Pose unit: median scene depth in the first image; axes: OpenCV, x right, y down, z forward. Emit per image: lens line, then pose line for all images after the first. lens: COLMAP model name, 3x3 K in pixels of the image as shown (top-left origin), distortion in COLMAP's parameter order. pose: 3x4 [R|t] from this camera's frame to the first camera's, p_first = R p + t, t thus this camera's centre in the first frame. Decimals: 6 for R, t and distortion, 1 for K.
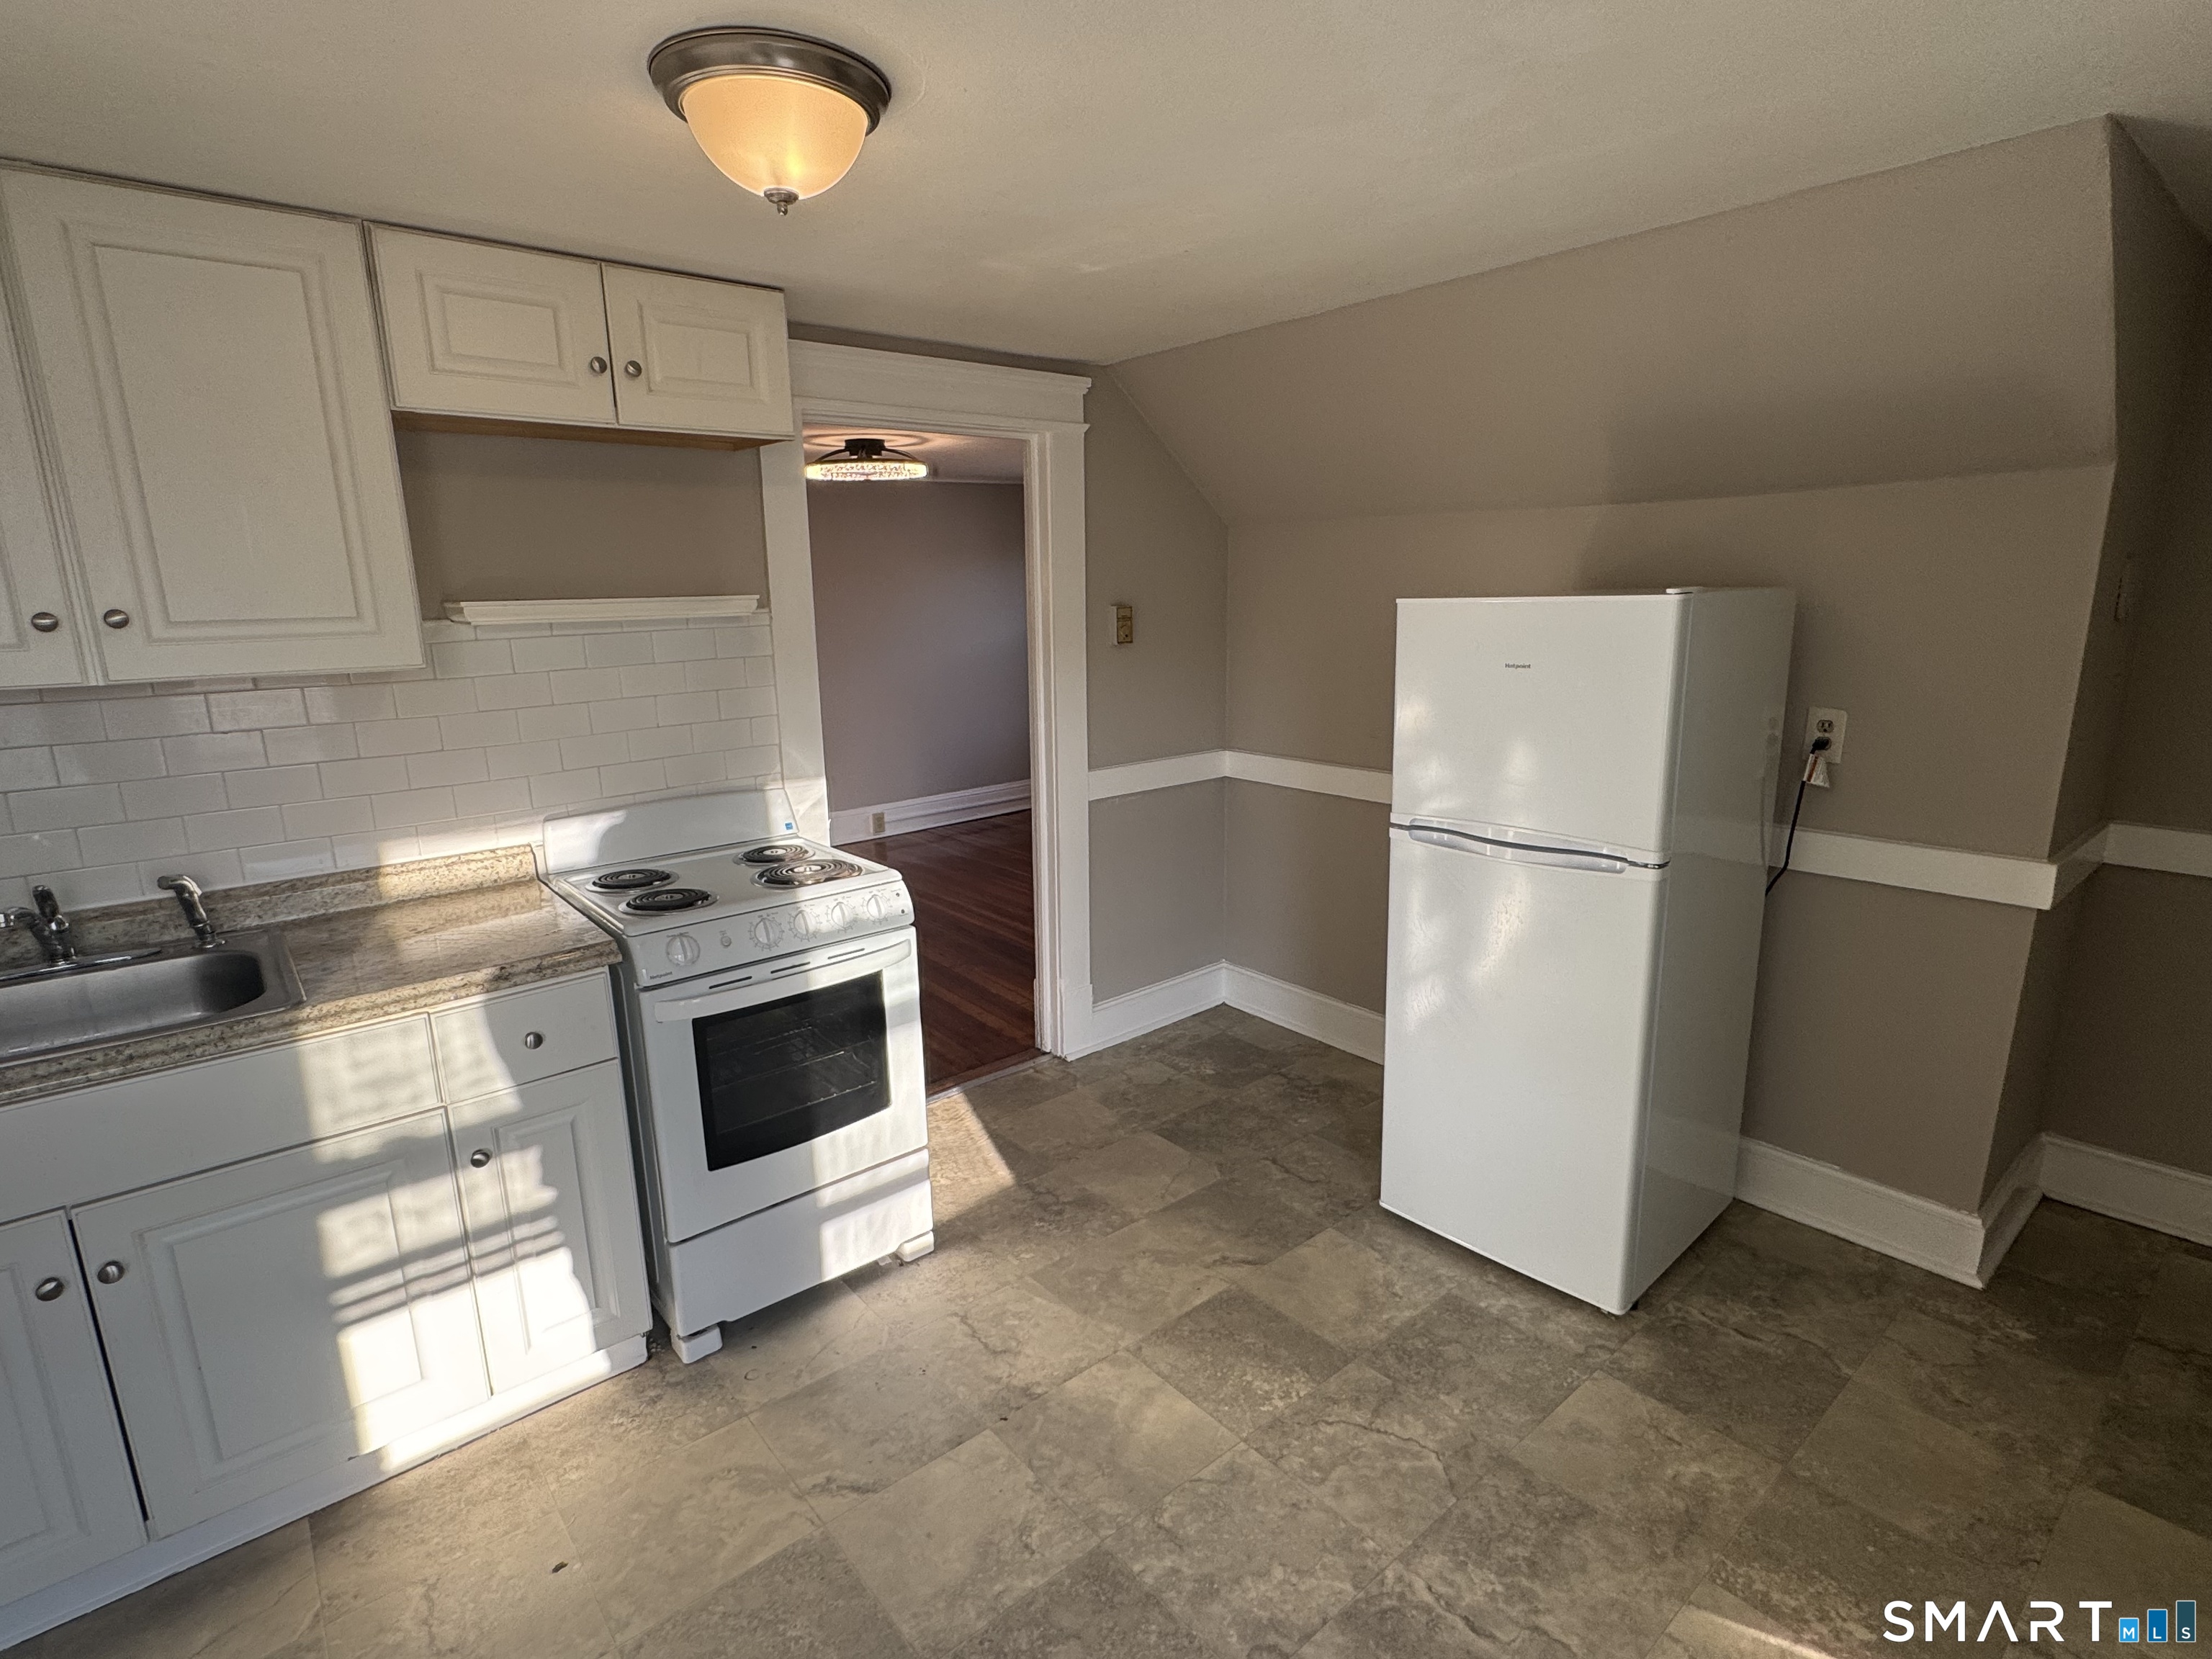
lens RADIAL K [[1082.6, 0, 1091.1], [0, 1082.6, 814.9], [0, 0, 1]] dist [-0.011373, -0.001152]
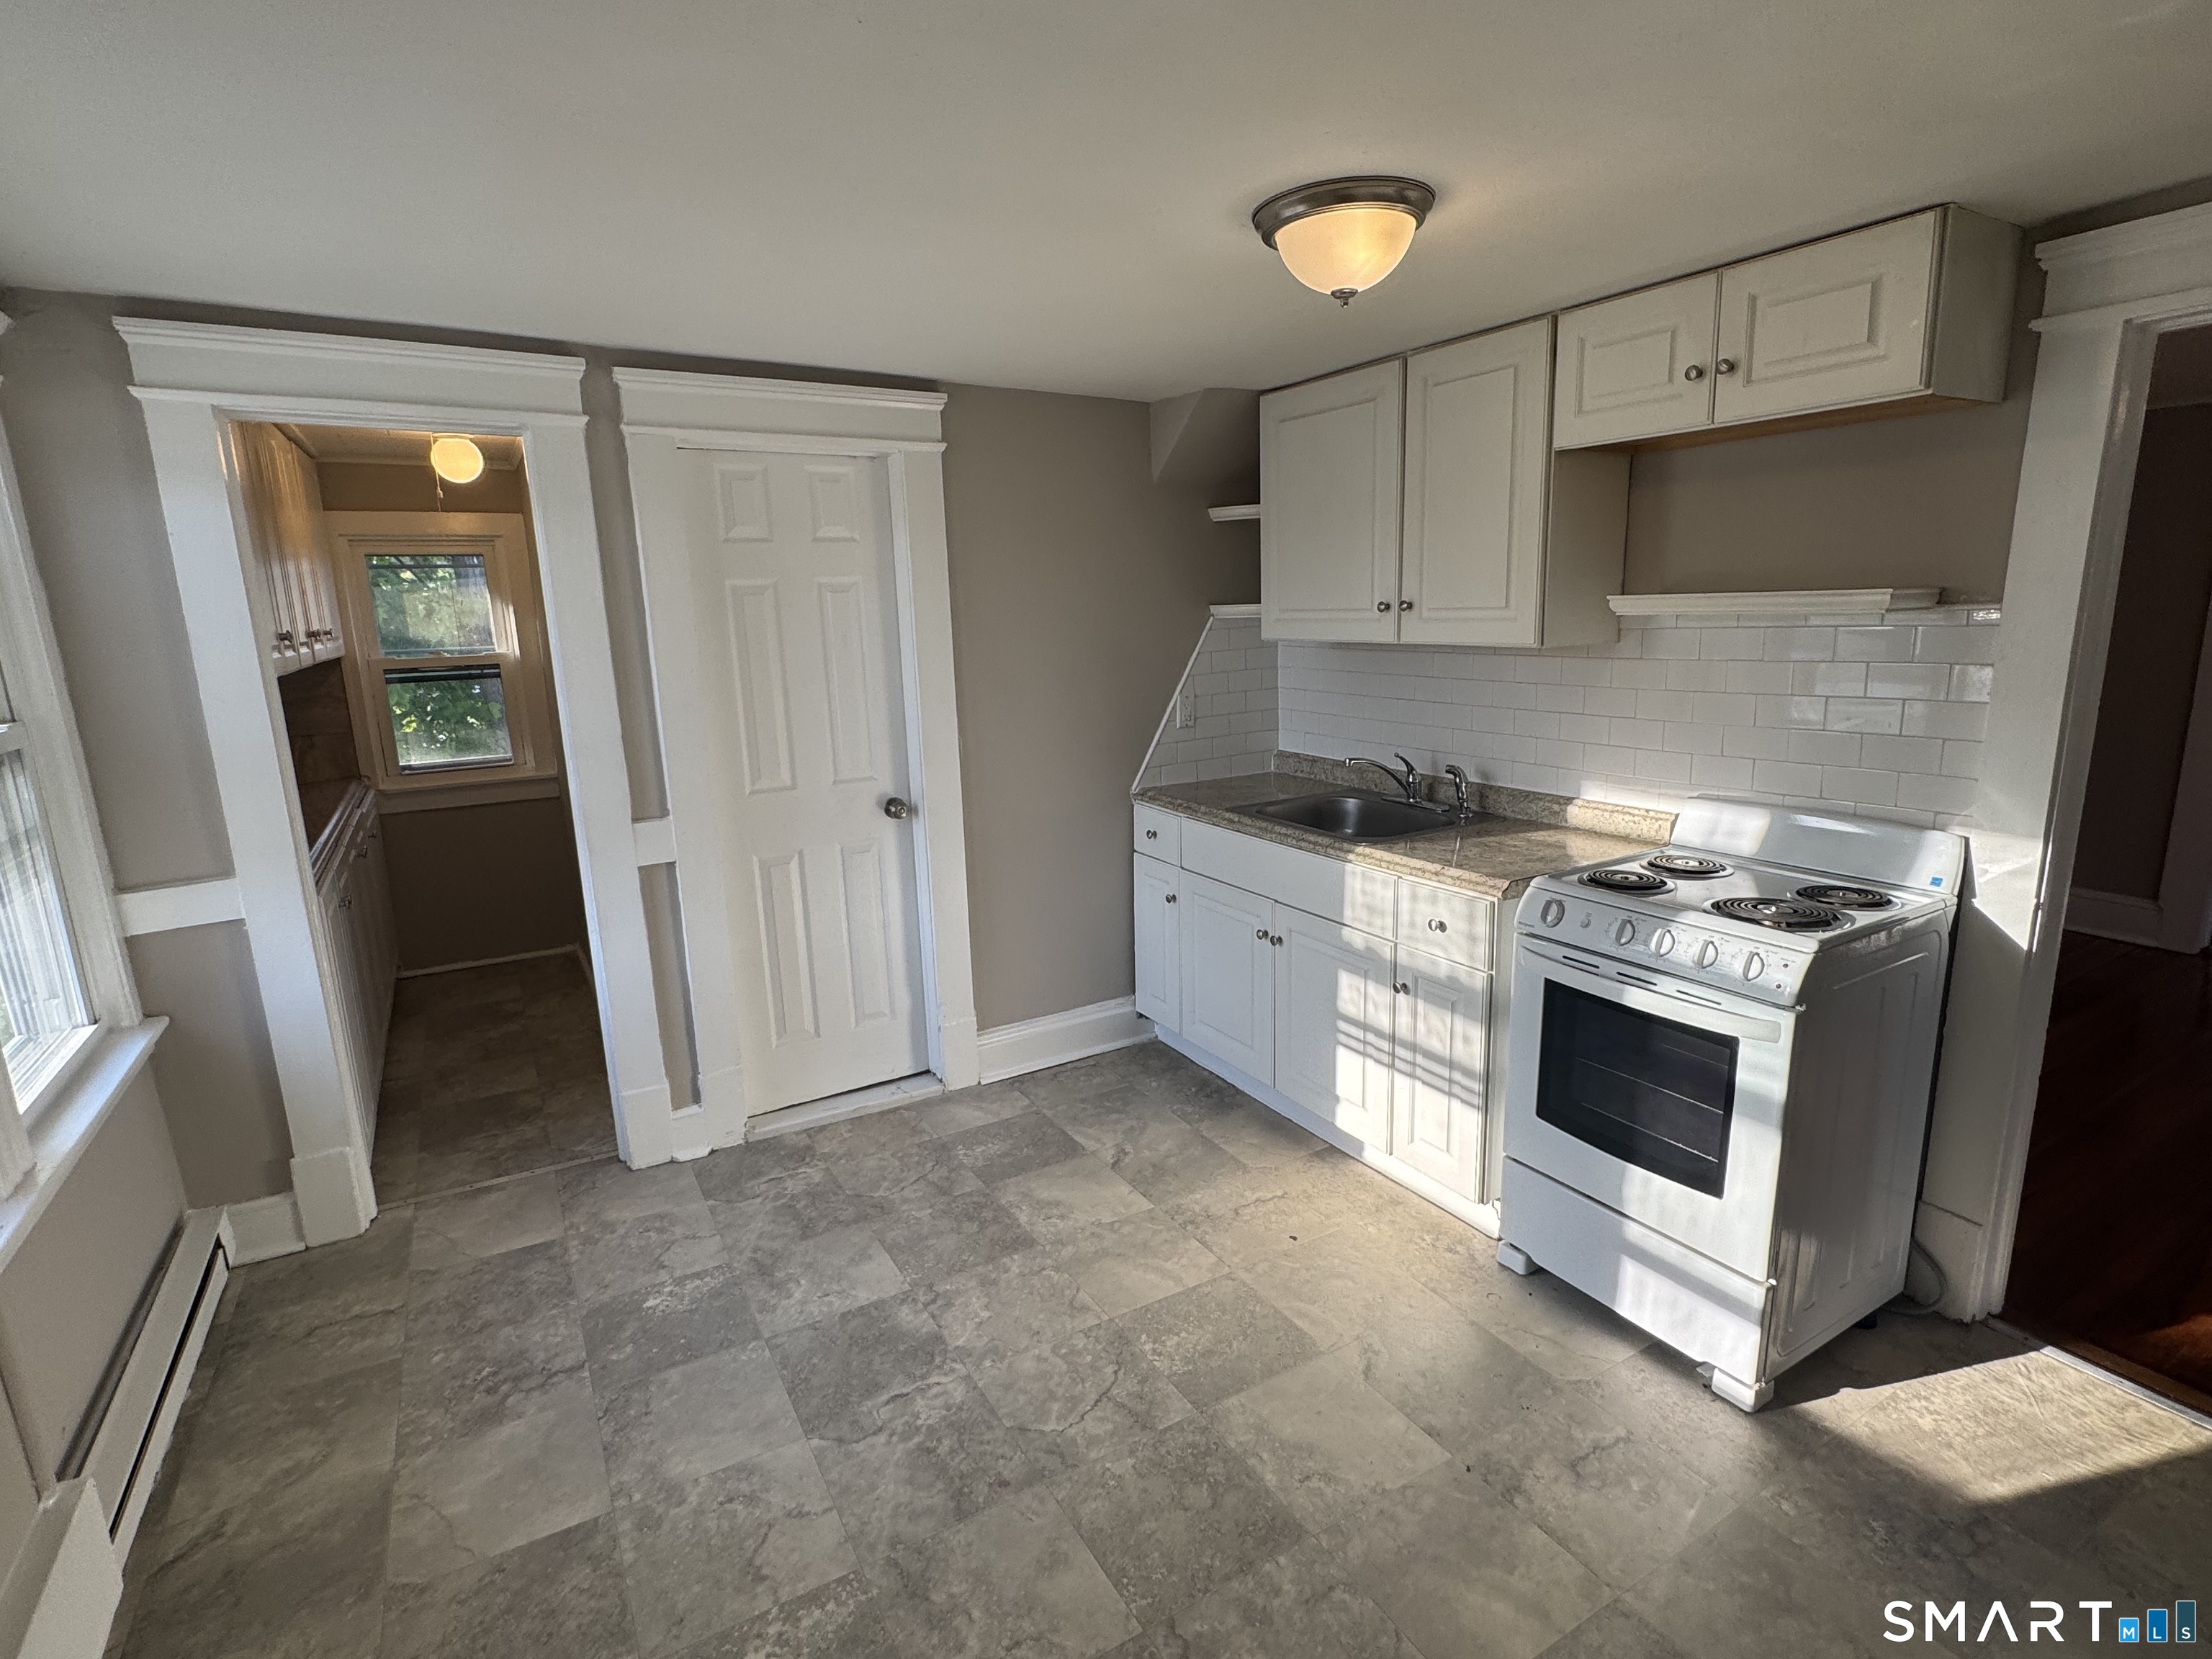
lens RADIAL K [[1082.6, 0, 1096.8], [0, 1082.6, 840.1], [0, 0, 1]] dist [-0.011373, -0.001152]
pose [[-0.160895, 0.220788, -0.961959, 0.877624], [-0.189011, 0.949725, 0.249594, -0.159763], [0.968704, 0.221979, -0.111074, 0.753019]]
